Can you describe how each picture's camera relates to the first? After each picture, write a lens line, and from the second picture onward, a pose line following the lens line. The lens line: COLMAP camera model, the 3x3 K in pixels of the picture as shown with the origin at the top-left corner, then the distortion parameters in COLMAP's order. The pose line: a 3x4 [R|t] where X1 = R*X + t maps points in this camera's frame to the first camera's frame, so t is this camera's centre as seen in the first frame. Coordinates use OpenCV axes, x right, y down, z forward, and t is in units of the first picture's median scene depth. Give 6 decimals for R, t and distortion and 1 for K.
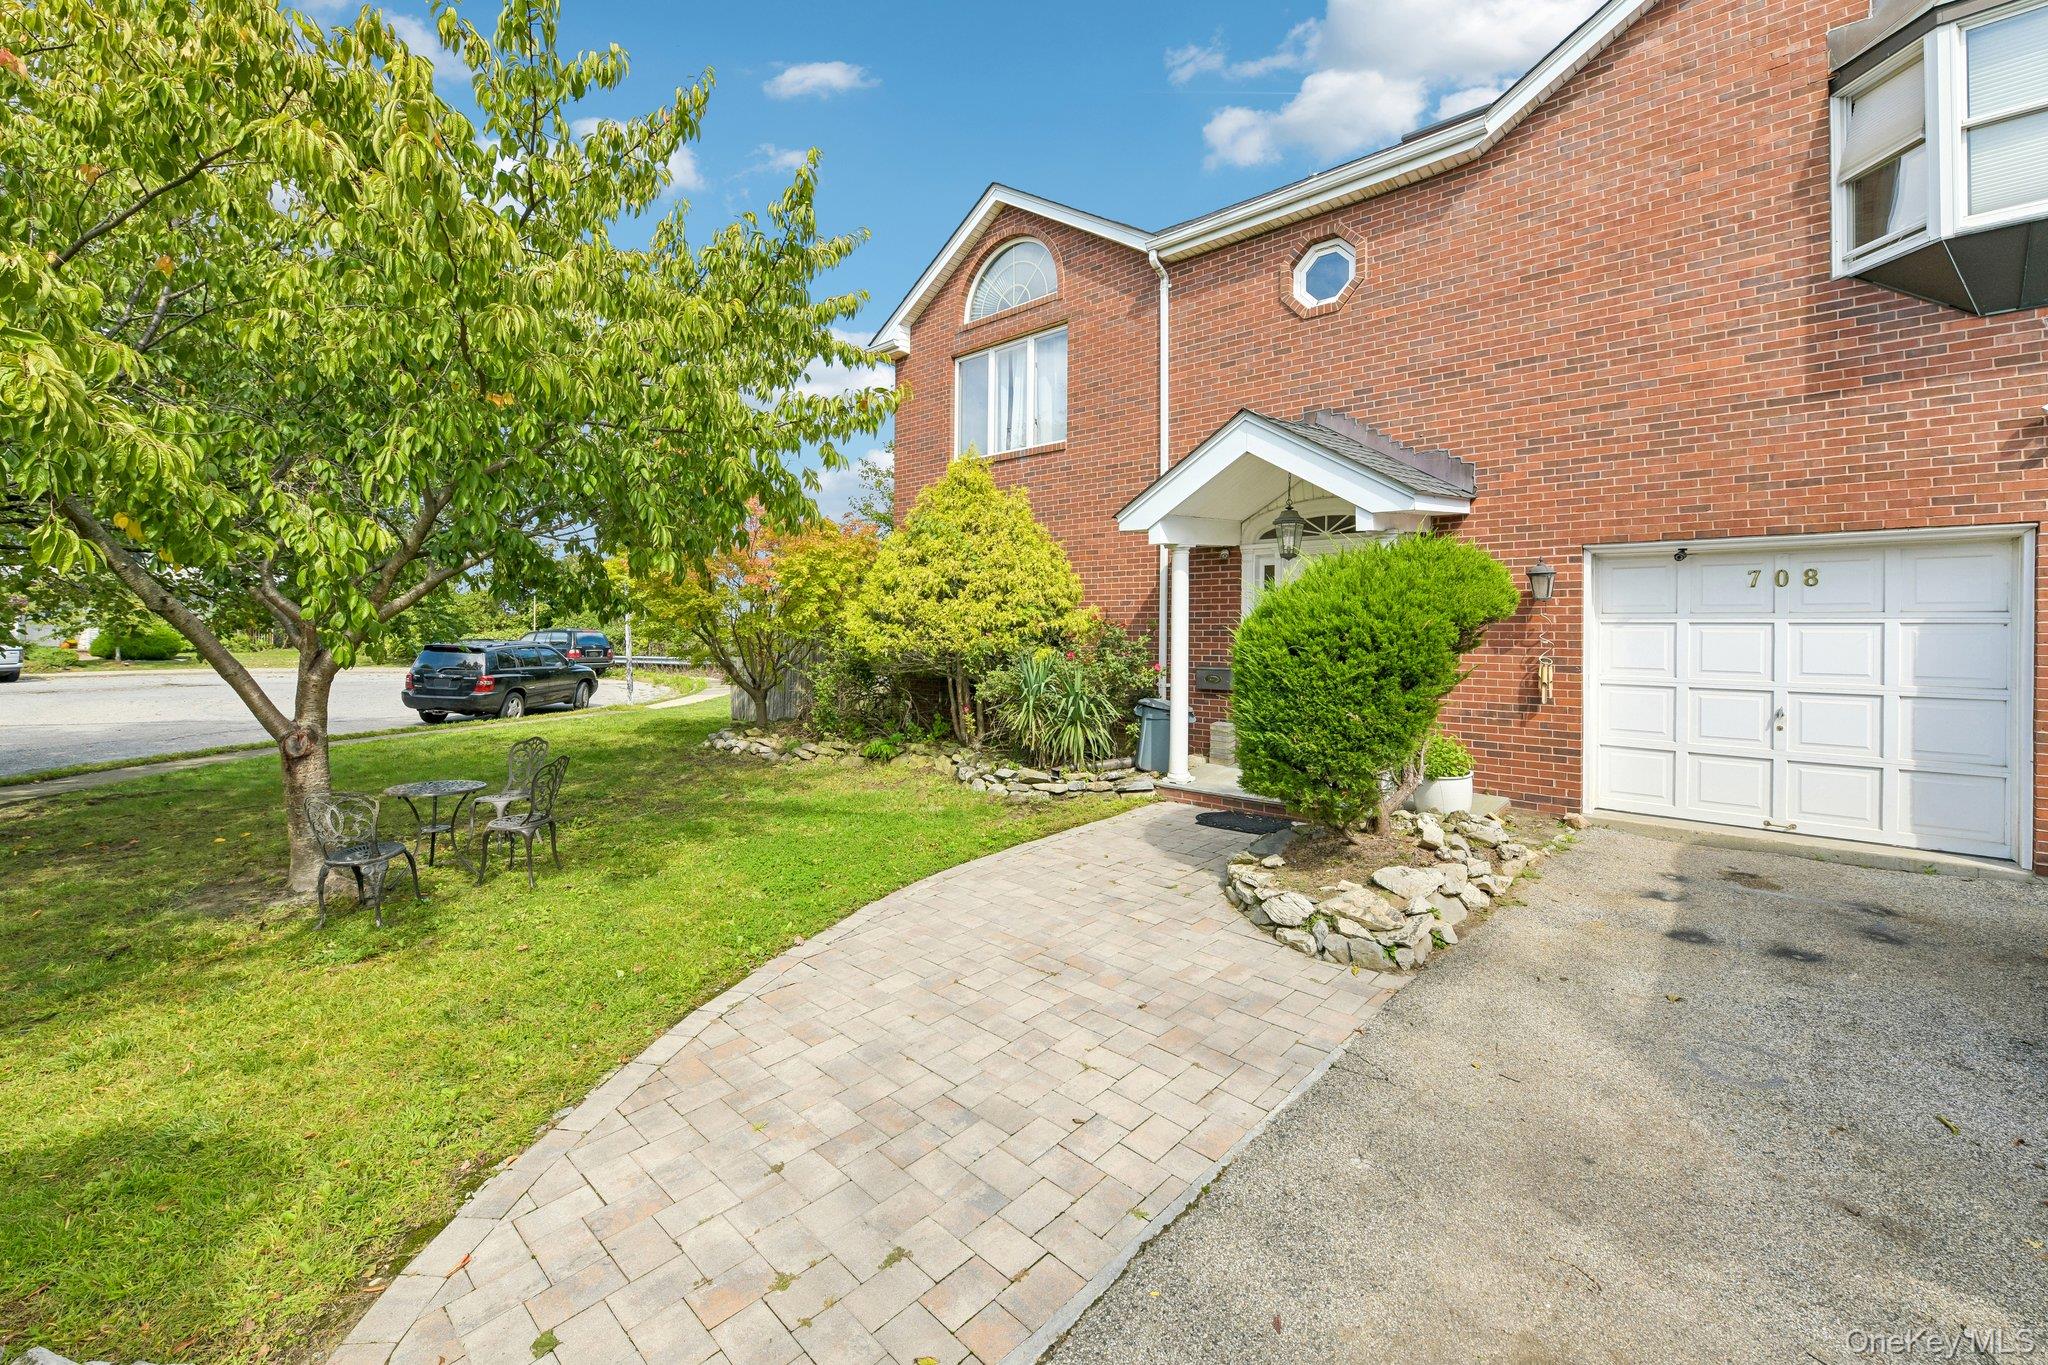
lens RADIAL K [[871.7, 0, 1027.9], [0, 871.7, 632.6], [0, 0, 1]] dist [-0.012388, -0.000249]
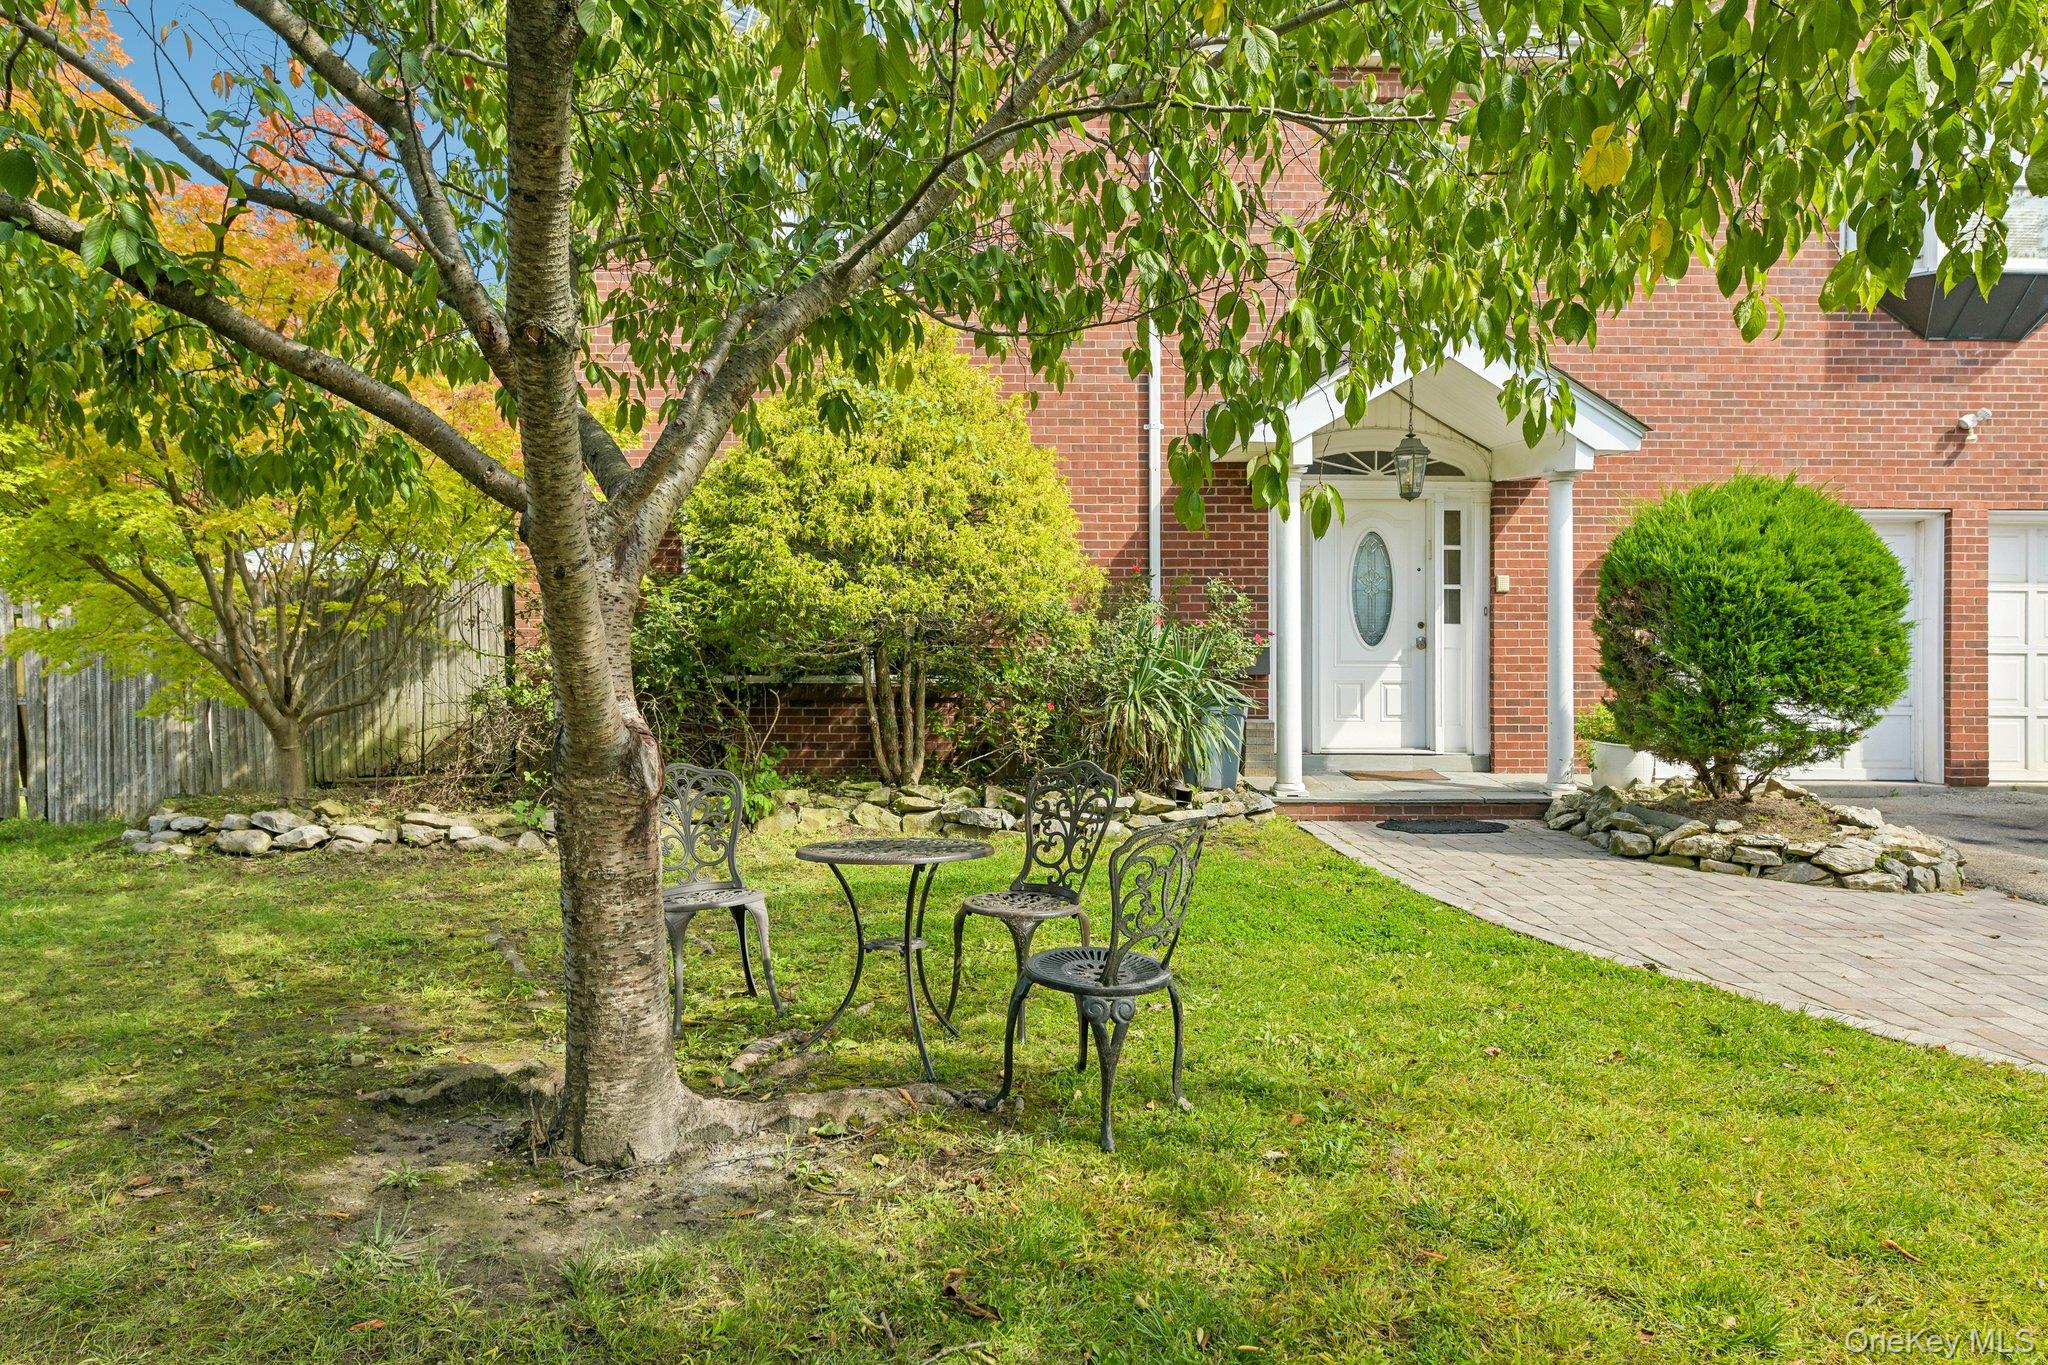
lens RADIAL K [[1443.6, 0, 1026.8], [0, 1443.6, 662.5], [0, 0, 1]] dist [0.029089, -0.049216]
pose [[0.688496, -0.002436, 0.725236, -0.900293], [0.005359, 0.999984, -0.001729, 0.064658], [-0.725220, 0.005077, 0.688498, 0.345152]]
